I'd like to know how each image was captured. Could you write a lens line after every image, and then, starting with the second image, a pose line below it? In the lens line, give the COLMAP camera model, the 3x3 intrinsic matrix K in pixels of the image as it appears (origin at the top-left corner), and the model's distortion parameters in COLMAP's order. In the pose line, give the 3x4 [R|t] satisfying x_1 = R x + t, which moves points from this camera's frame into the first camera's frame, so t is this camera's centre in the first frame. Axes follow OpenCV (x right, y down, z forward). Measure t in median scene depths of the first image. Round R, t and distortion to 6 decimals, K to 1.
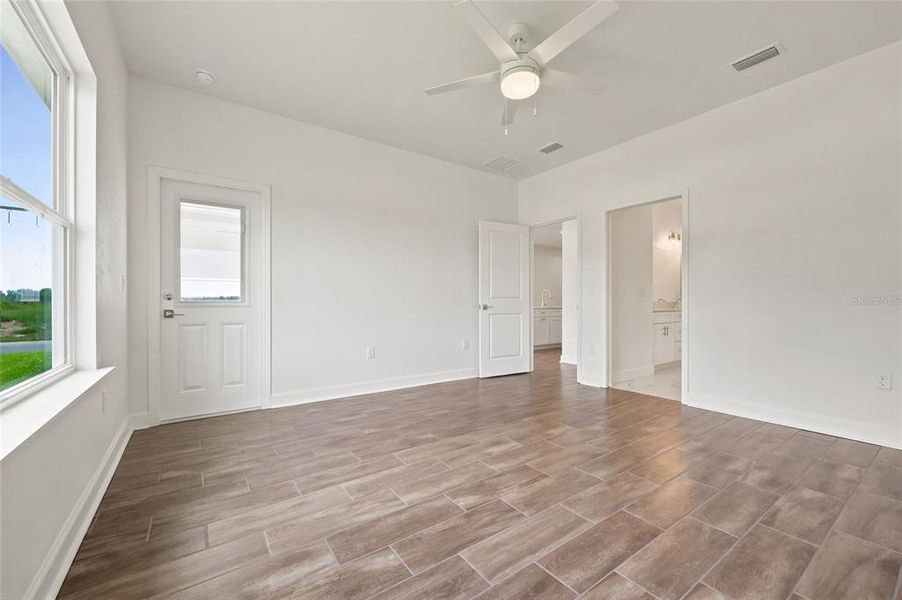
lens RADIAL K [[368.1, 0, 451.0], [0, 368.1, 300.0], [0, 0, 1]] dist [-0.000061, 0.000022]
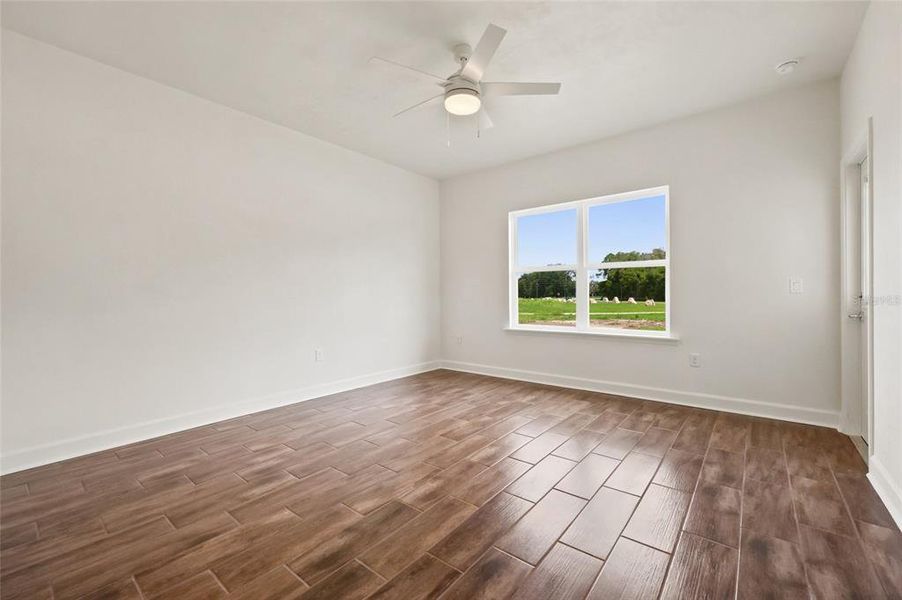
lens RADIAL K [[368.1, 0, 451.0], [0, 368.1, 300.0], [0, 0, 1]] dist [-0.000061, 0.000022]
pose [[-0.962901, 0.013289, -0.269528, 0.573157], [0.010895, 0.999887, 0.010375, -0.029067], [0.269636, 0.007053, -0.962937, 2.268948]]
